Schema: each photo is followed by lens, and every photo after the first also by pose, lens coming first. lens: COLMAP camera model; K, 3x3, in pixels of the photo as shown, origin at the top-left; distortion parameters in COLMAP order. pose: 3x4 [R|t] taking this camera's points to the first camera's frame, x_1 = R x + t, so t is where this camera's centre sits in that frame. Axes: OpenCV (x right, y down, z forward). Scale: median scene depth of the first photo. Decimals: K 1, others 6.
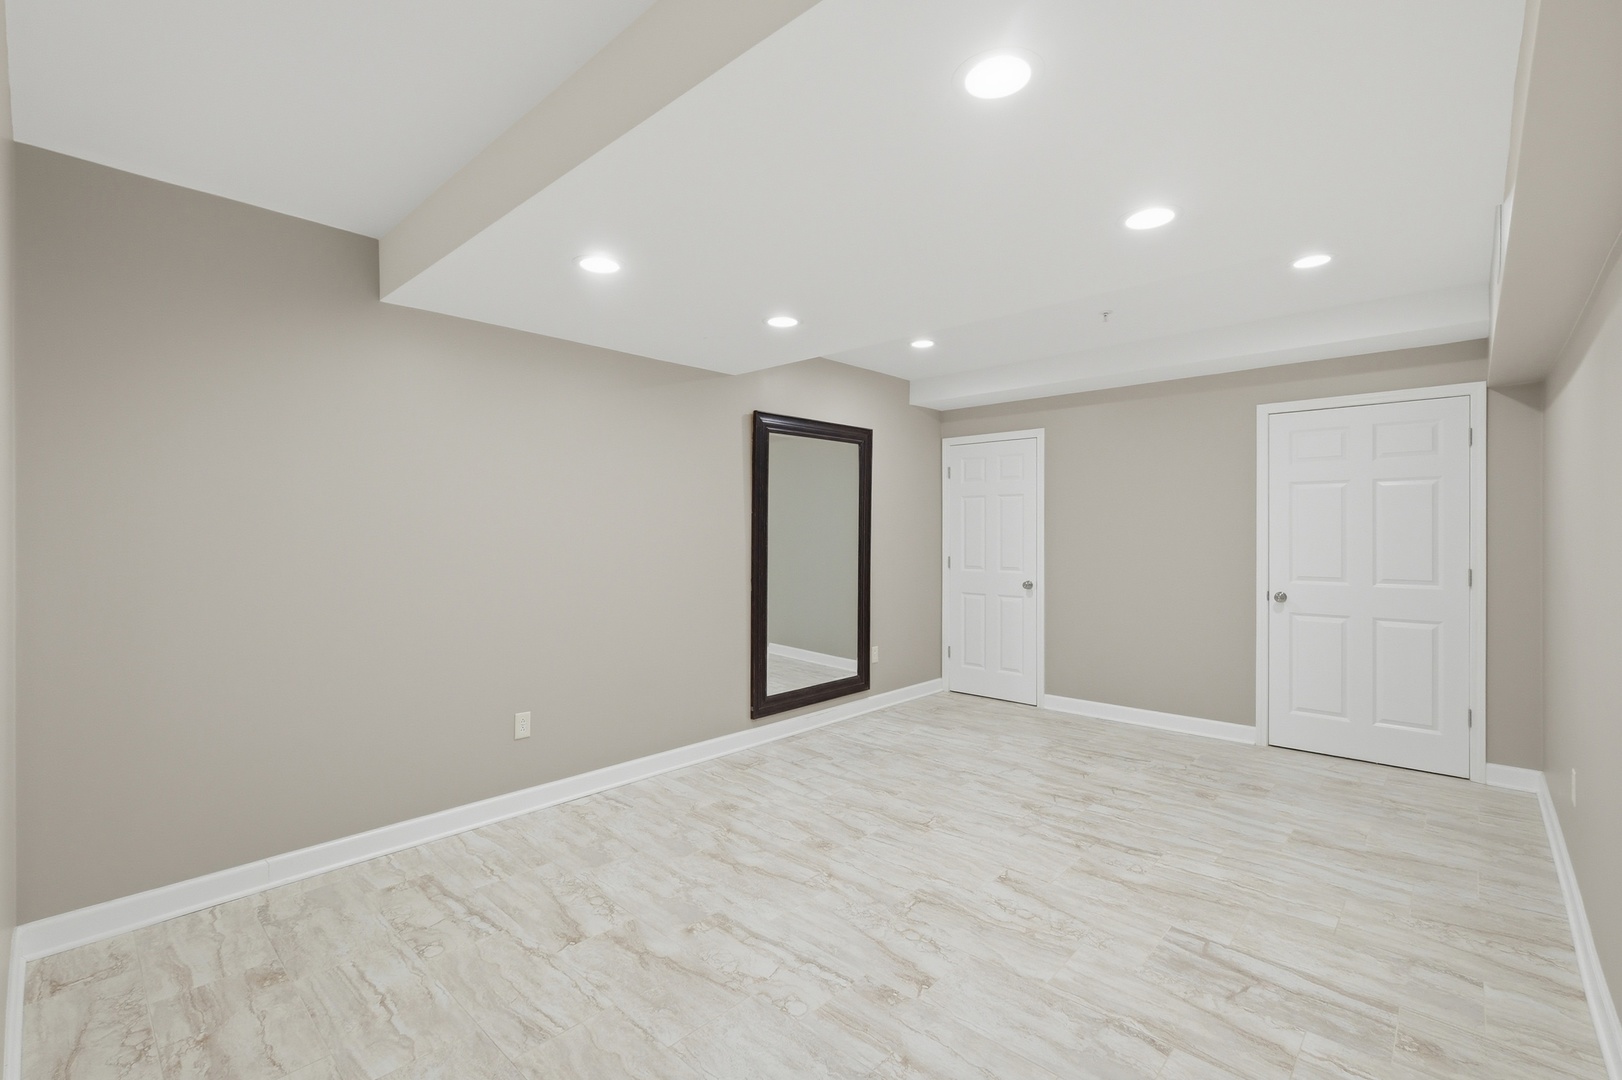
lens RADIAL K [[710.9, 0, 810.1], [0, 710.9, 534.7], [0, 0, 1]] dist [0.000158, -0.000157]
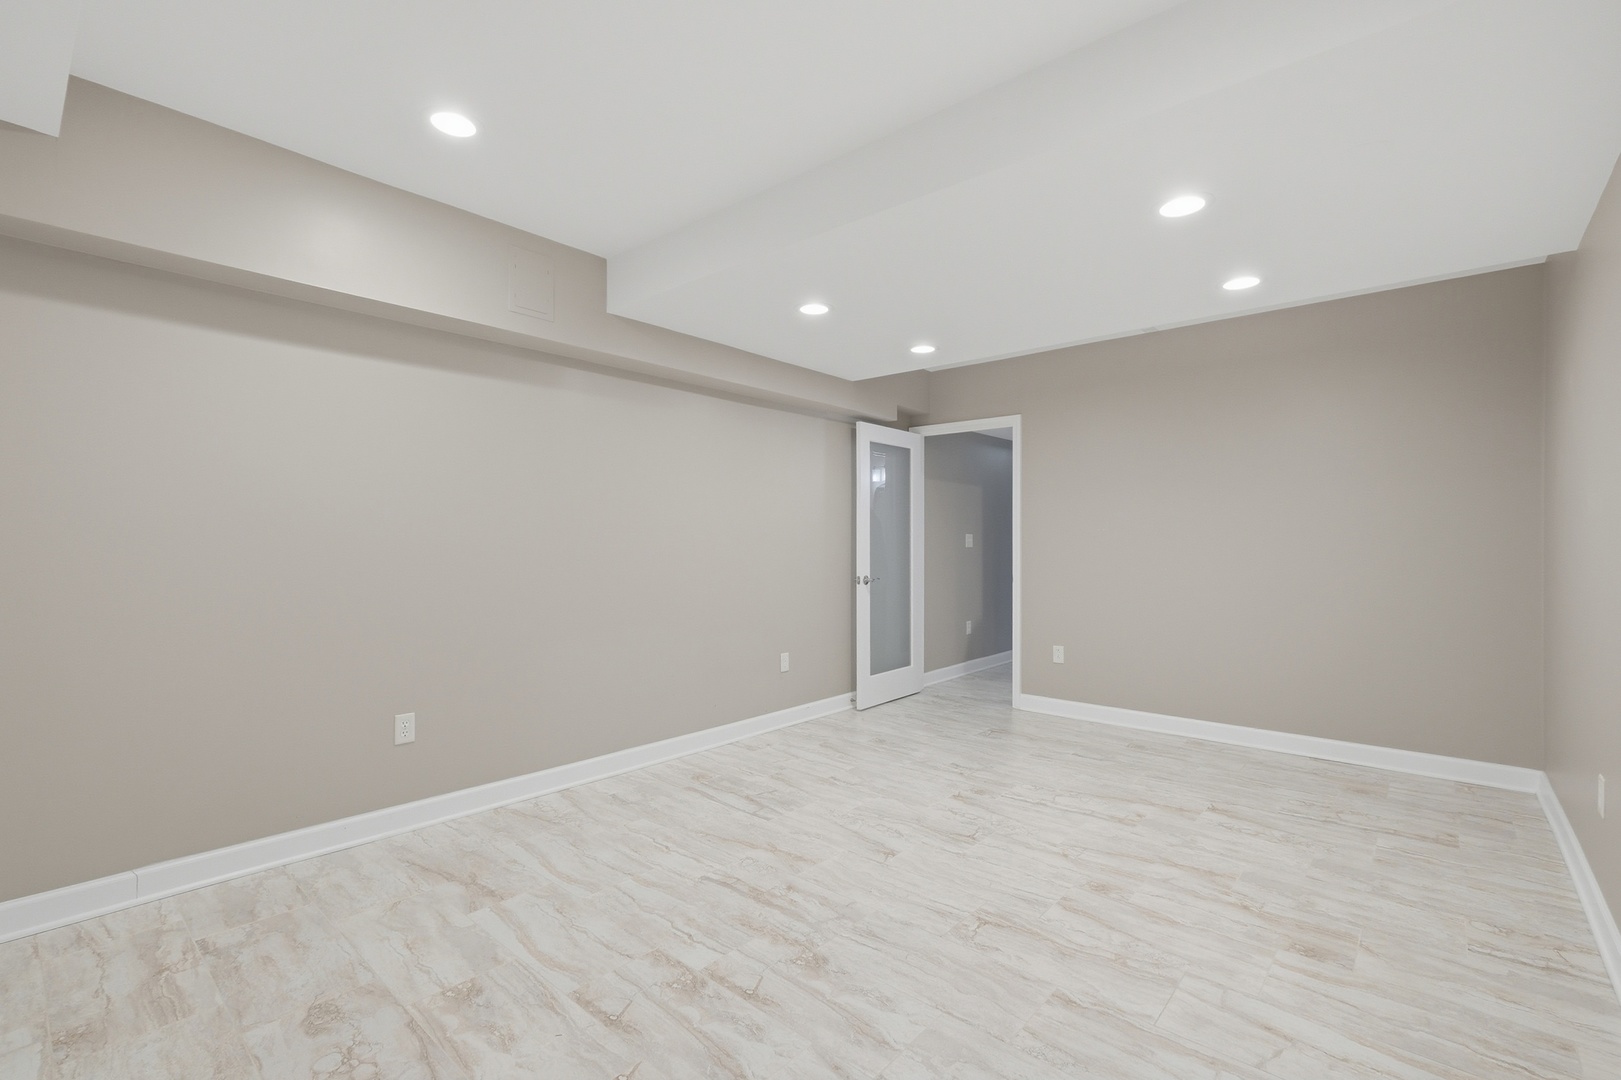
lens RADIAL K [[710.5, 0, 809.6], [0, 710.5, 534.7], [0, 0, 1]] dist [0.000158, -0.000157]
pose [[-0.999587, -0.003778, -0.028497, 0.389262], [-0.003584, 0.999970, -0.006873, 0.040600], [0.028522, -0.006768, -0.999570, 1.868312]]
